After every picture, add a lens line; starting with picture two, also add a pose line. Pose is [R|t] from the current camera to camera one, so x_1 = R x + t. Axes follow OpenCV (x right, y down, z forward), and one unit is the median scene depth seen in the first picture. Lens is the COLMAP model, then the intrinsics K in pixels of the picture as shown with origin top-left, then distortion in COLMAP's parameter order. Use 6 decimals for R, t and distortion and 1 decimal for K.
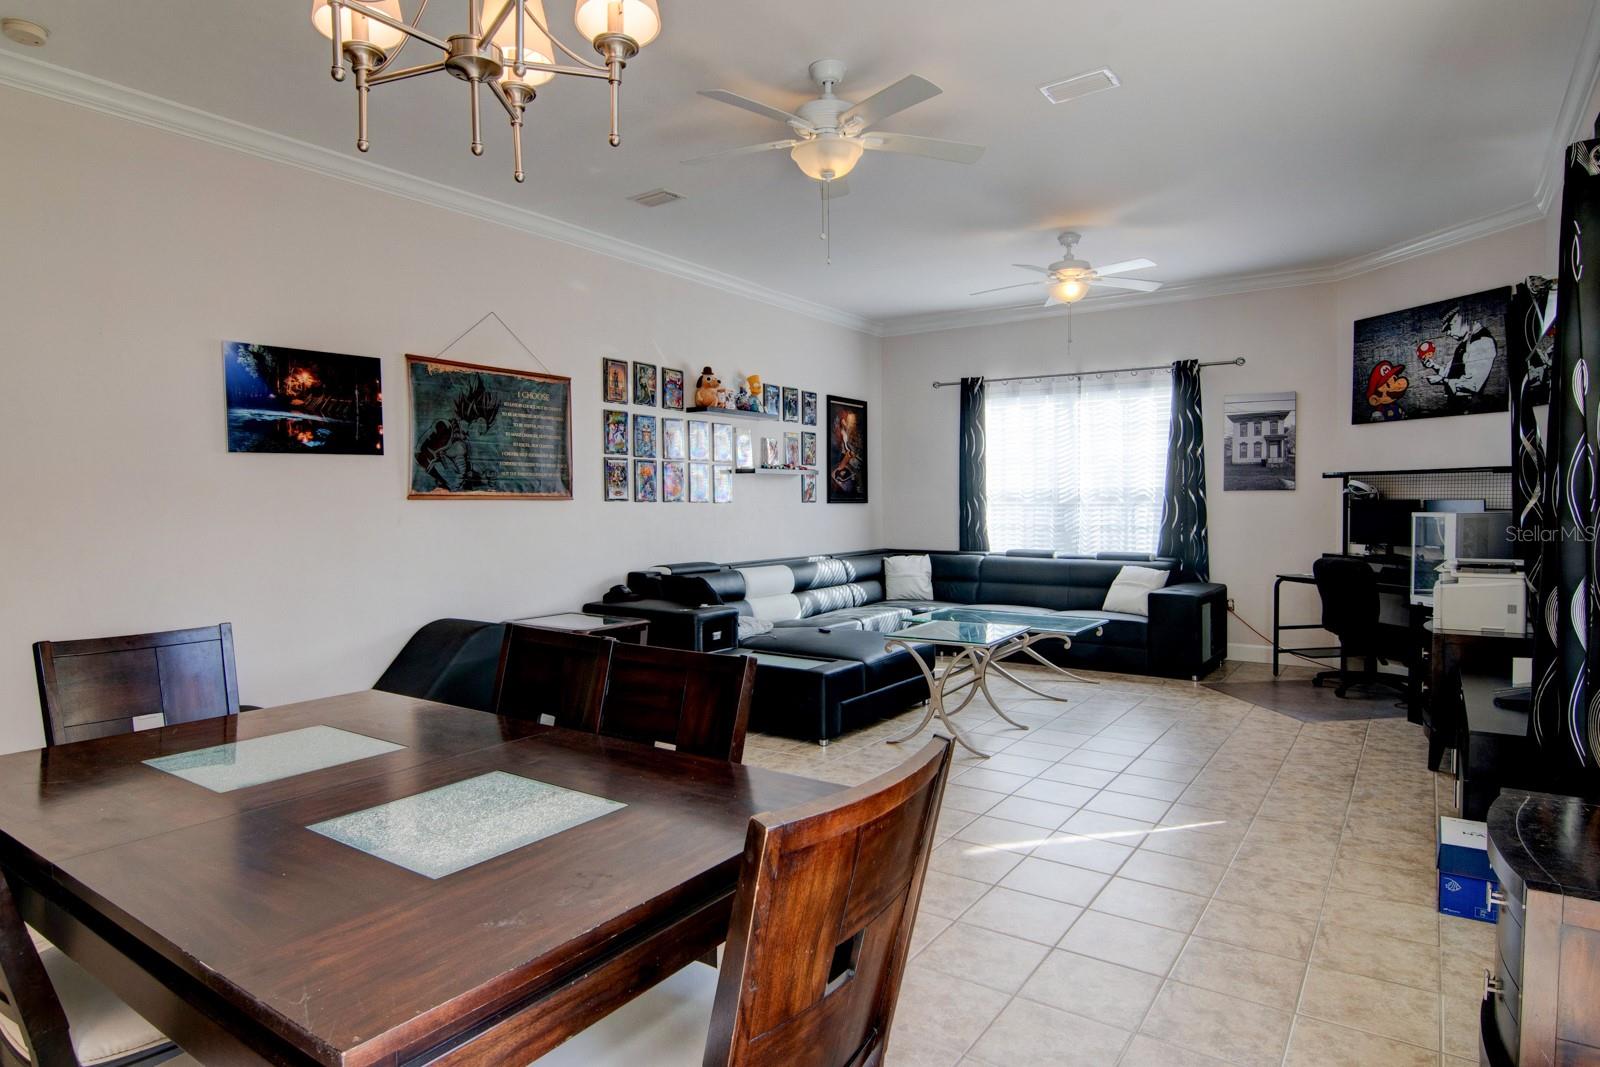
lens RADIAL K [[915.0, 0, 796.4], [0, 915.0, 534.5], [0, 0, 1]] dist [-0.005874, -0.007520]
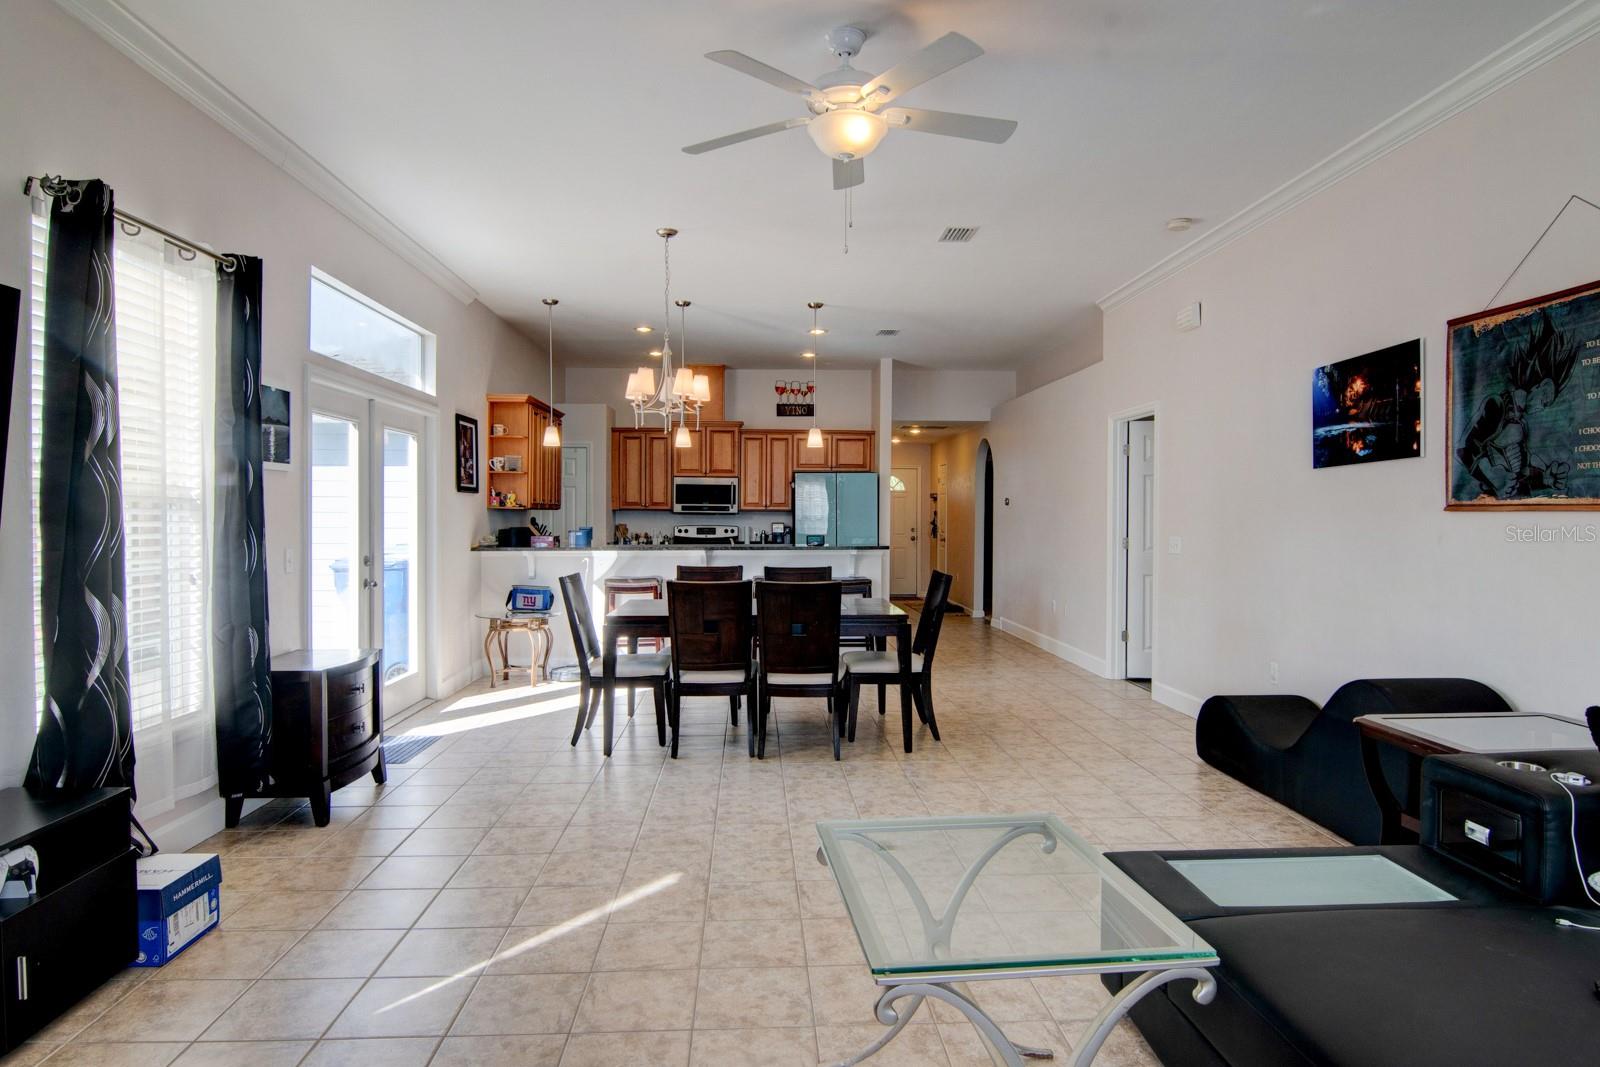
lens RADIAL K [[915.0, 0, 802.4], [0, 915.0, 527.5], [0, 0, 1]] dist [-0.005874, -0.007520]
pose [[-0.790514, 0.014745, -0.612267, 0.425970], [-0.016581, 0.998828, 0.045462, -0.046276], [0.612220, 0.046090, -0.789343, 1.165905]]
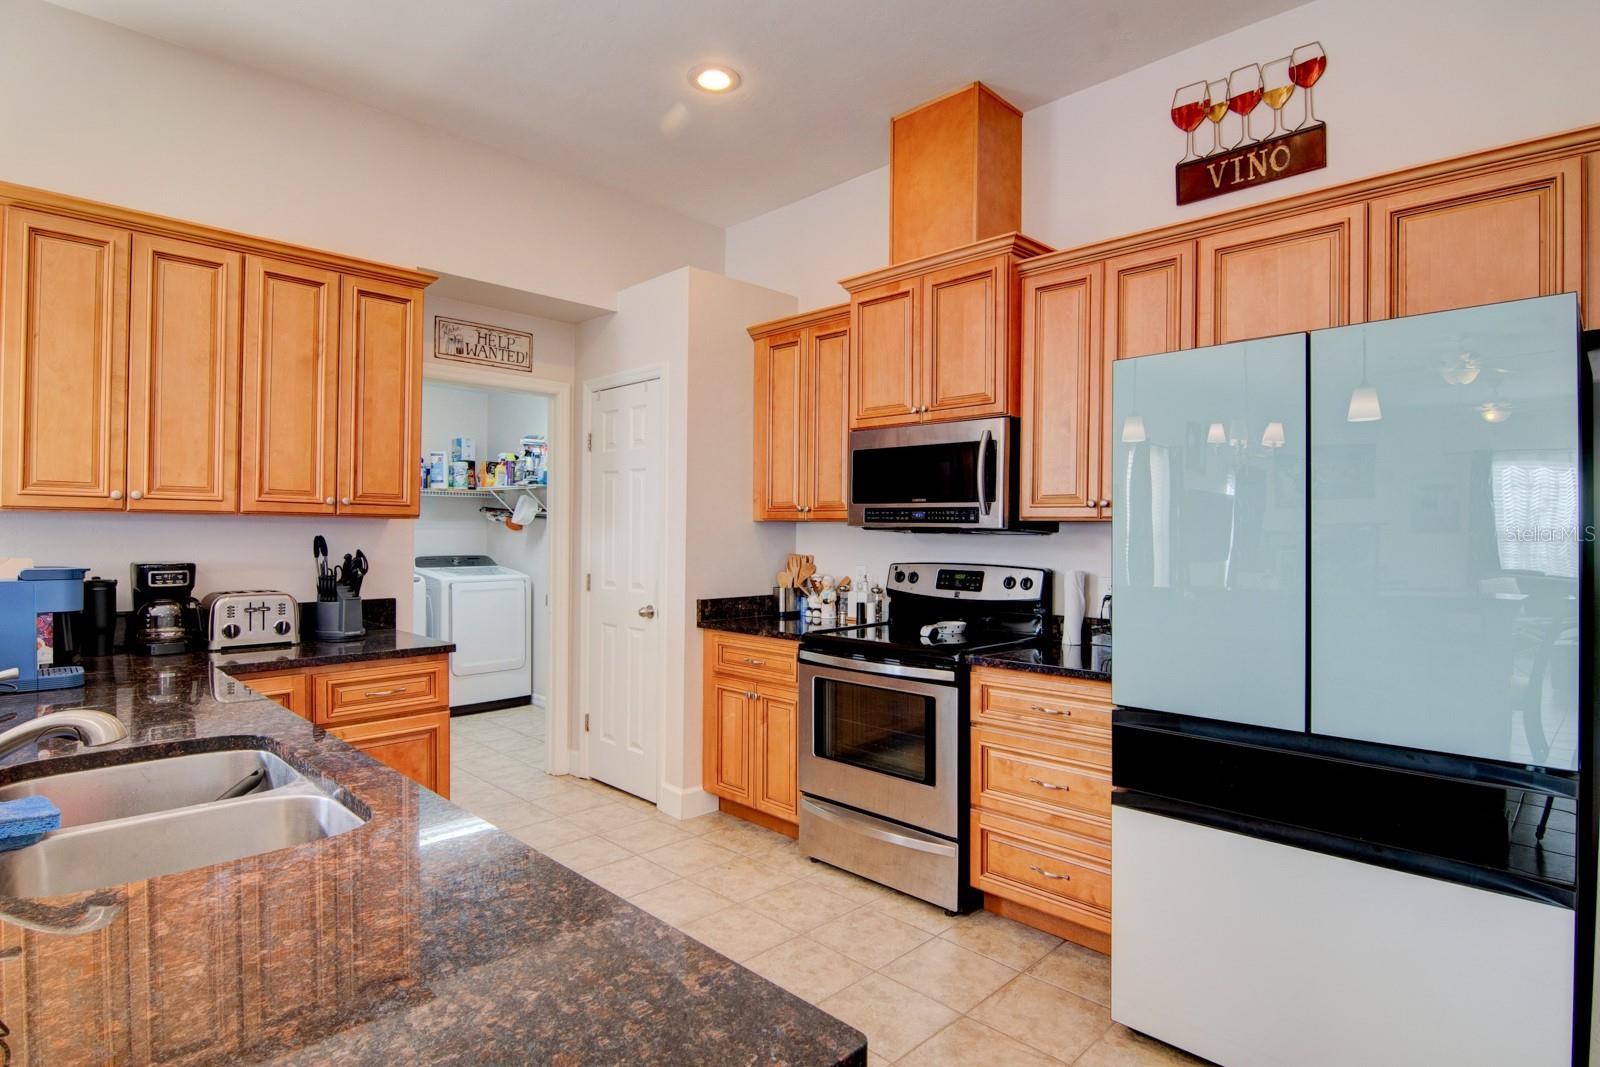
lens RADIAL K [[833.6, 0, 785.4], [0, 833.6, 533.3], [0, 0, 1]] dist [-0.011859, -0.001305]
pose [[-0.984135, 0.000410, 0.177421, -0.621242], [0.006179, 0.999470, 0.031963, -0.001461], [-0.177313, 0.032552, -0.983616, 0.108520]]
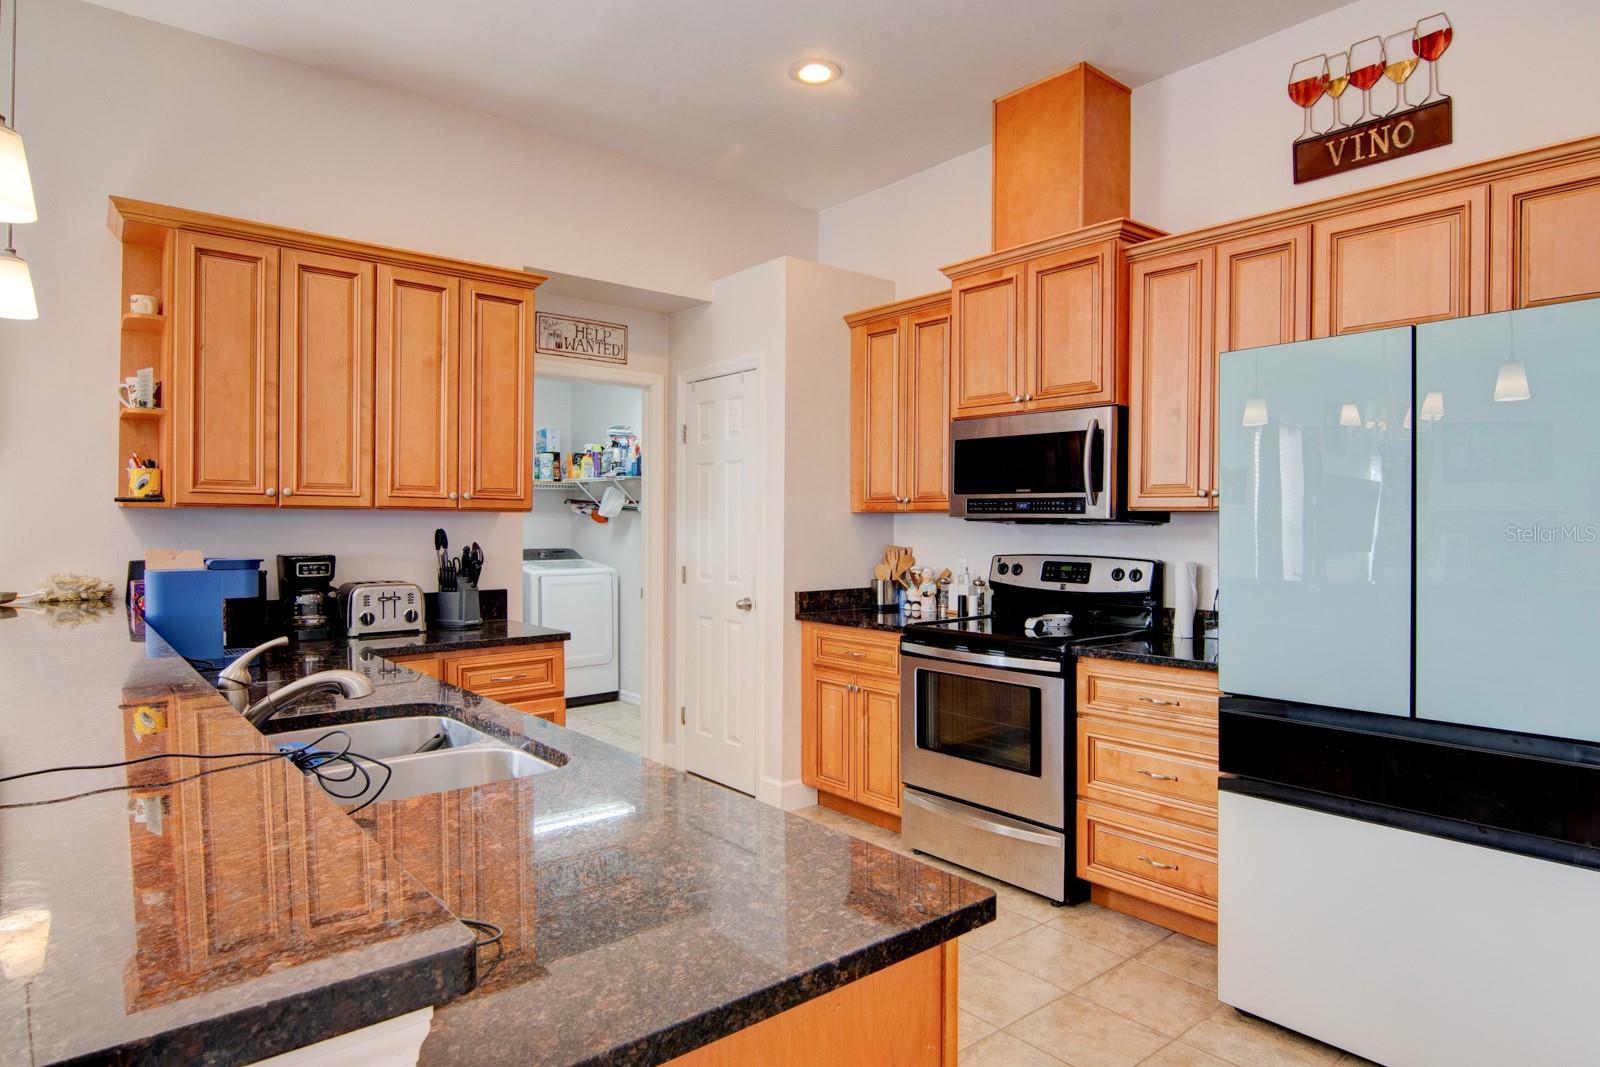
lens RADIAL K [[915.0, 0, 789.5], [0, 915.0, 533.4], [0, 0, 1]] dist [-0.005874, -0.007520]
pose [[-0.964876, 0.002104, 0.262697, -0.619850], [0.013232, 0.999088, 0.040599, -0.003736], [-0.262372, 0.042649, -0.964024, 0.172665]]
